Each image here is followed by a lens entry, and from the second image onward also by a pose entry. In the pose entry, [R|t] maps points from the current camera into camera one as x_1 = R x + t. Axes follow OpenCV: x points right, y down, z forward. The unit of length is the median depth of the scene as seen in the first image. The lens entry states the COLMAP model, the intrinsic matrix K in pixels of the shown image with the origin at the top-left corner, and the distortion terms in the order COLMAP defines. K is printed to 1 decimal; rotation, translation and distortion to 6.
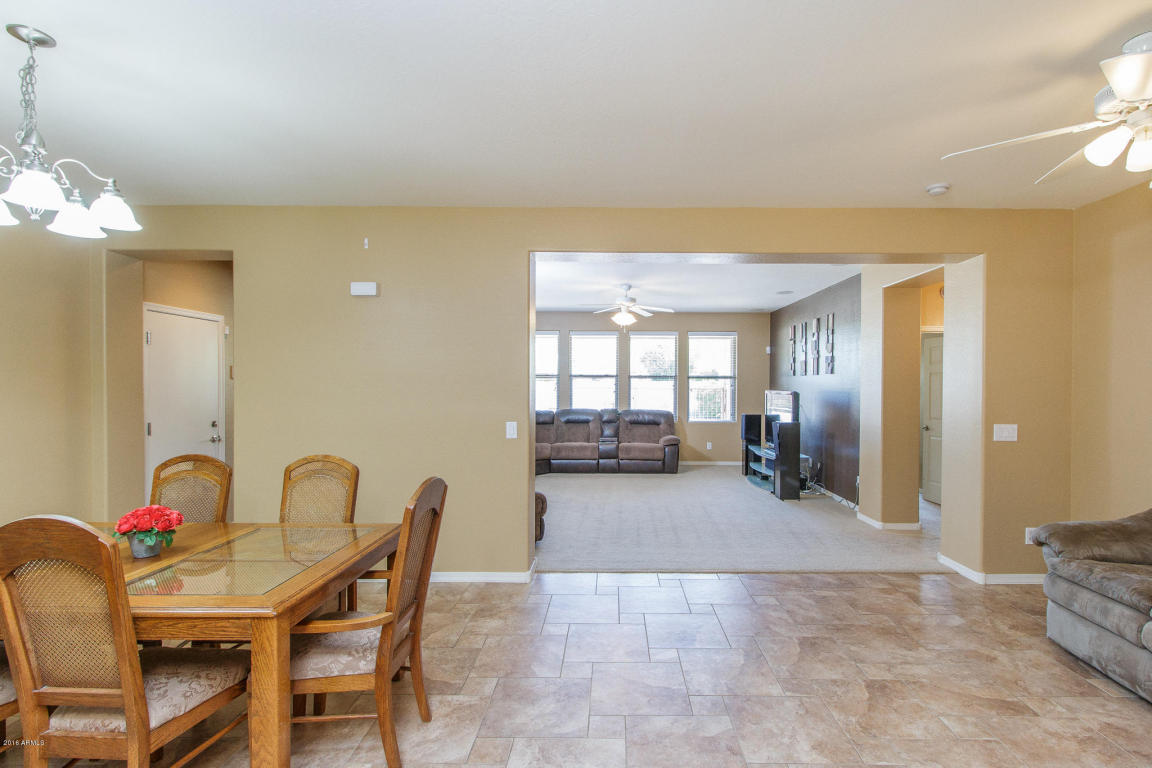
lens RADIAL K [[560.5, 0, 605.8], [0, 560.5, 377.1], [0, 0, 1]] dist [0.000177, 0.000023]
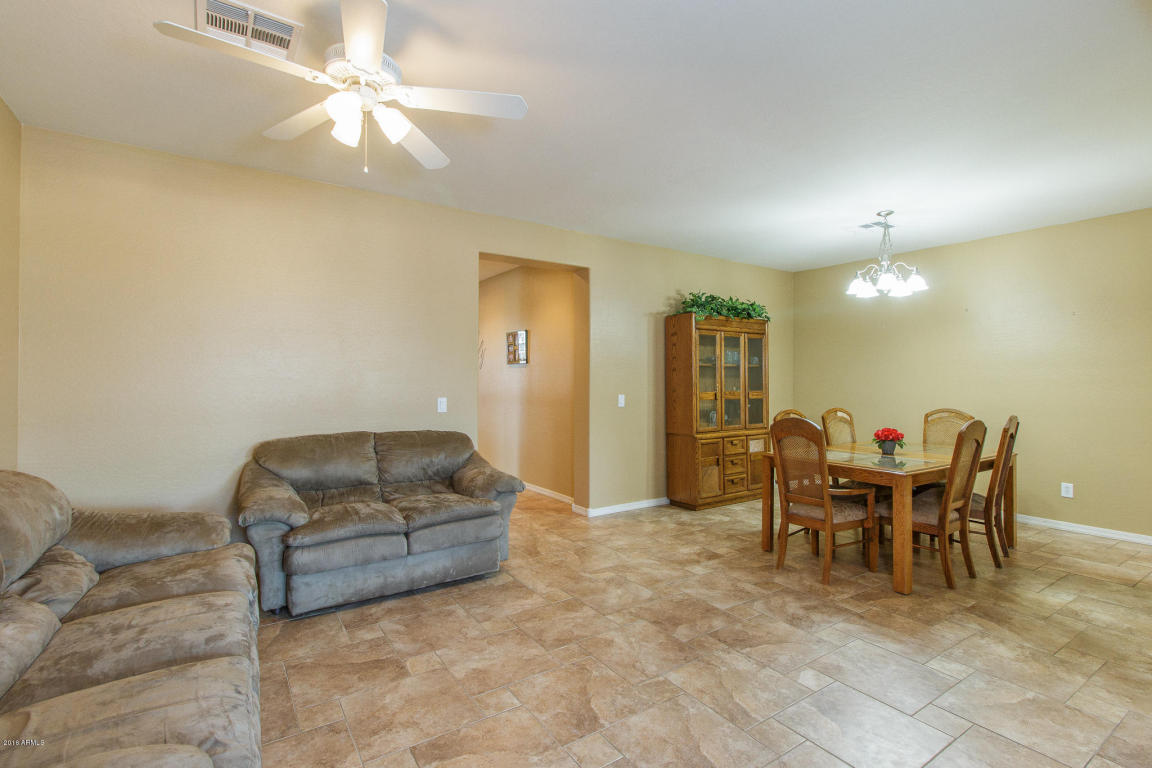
lens RADIAL K [[534.9, 0, 574.2], [0, 534.9, 373.0], [0, 0, 1]] dist [0.000831, -0.000251]
pose [[-0.832661, -0.012198, -0.553649, 0.974010], [-0.006053, 0.999898, -0.012928, 0.066520], [0.553751, -0.007413, -0.832650, 1.711433]]
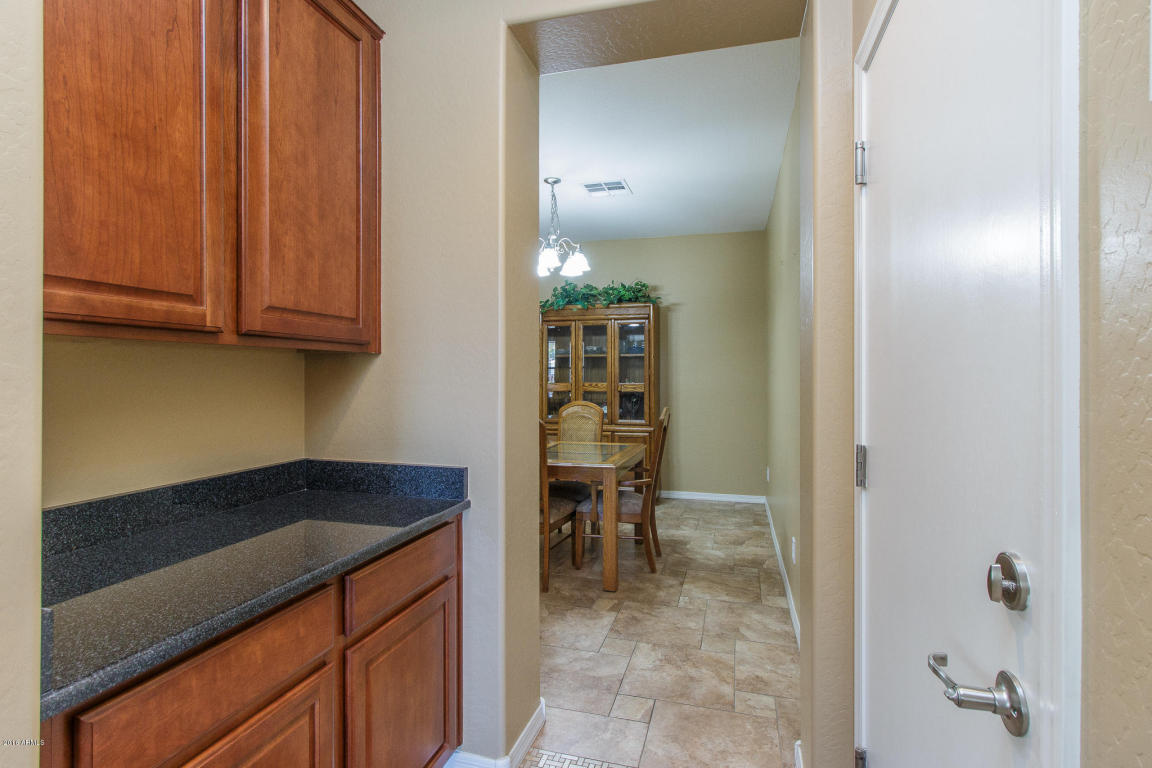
lens RADIAL K [[560.5, 0, 605.8], [0, 560.5, 377.1], [0, 0, 1]] dist [0.000177, 0.000023]
pose [[-0.972092, -0.001664, 0.234594, -1.349618], [-0.001257, 0.999997, 0.001884, 0.082746], [-0.234596, 0.001537, -0.972092, 2.352211]]
